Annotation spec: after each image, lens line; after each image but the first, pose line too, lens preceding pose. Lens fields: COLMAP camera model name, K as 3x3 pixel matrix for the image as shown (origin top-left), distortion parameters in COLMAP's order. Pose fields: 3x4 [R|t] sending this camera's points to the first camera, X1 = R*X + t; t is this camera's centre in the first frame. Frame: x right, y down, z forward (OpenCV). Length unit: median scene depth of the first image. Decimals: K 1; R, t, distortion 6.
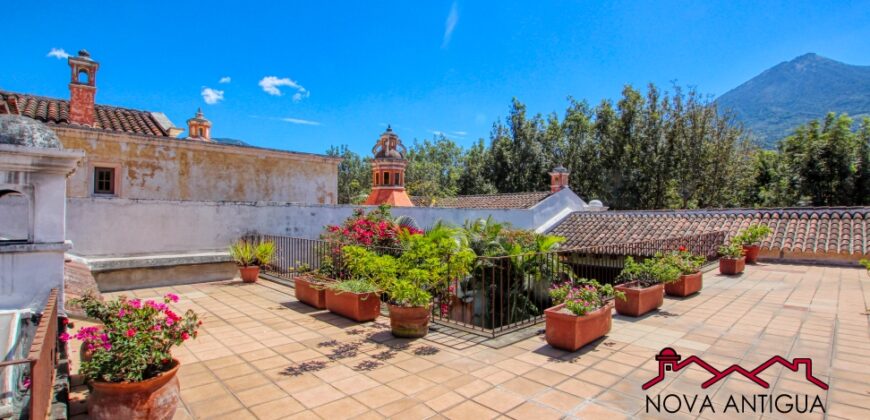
lens RADIAL K [[405.0, 0, 441.0], [0, 405.0, 208.3], [0, 0, 1]] dist [-0.035043, 0.006601]
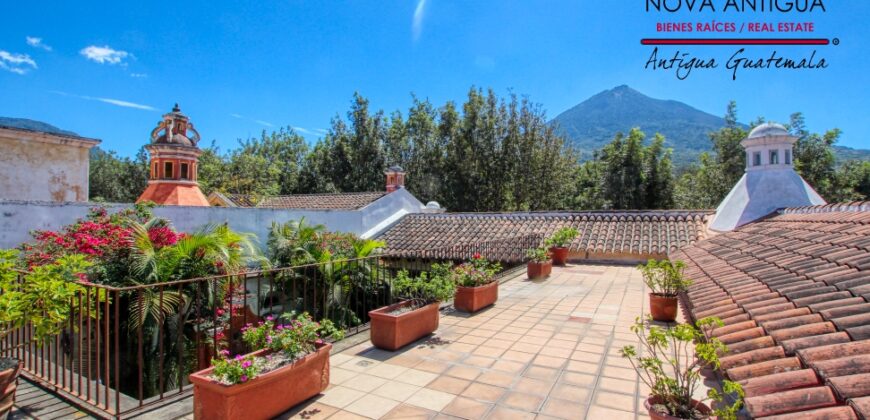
lens RADIAL K [[405.0, 0, 439.3], [0, 405.0, 209.5], [0, 0, 1]] dist [-0.035043, 0.006601]
pose [[0.948195, 0.008446, 0.317577, 0.119201], [-0.008240, 0.999964, -0.001991, 0.000890], [-0.317582, -0.000729, 0.948230, 0.089737]]
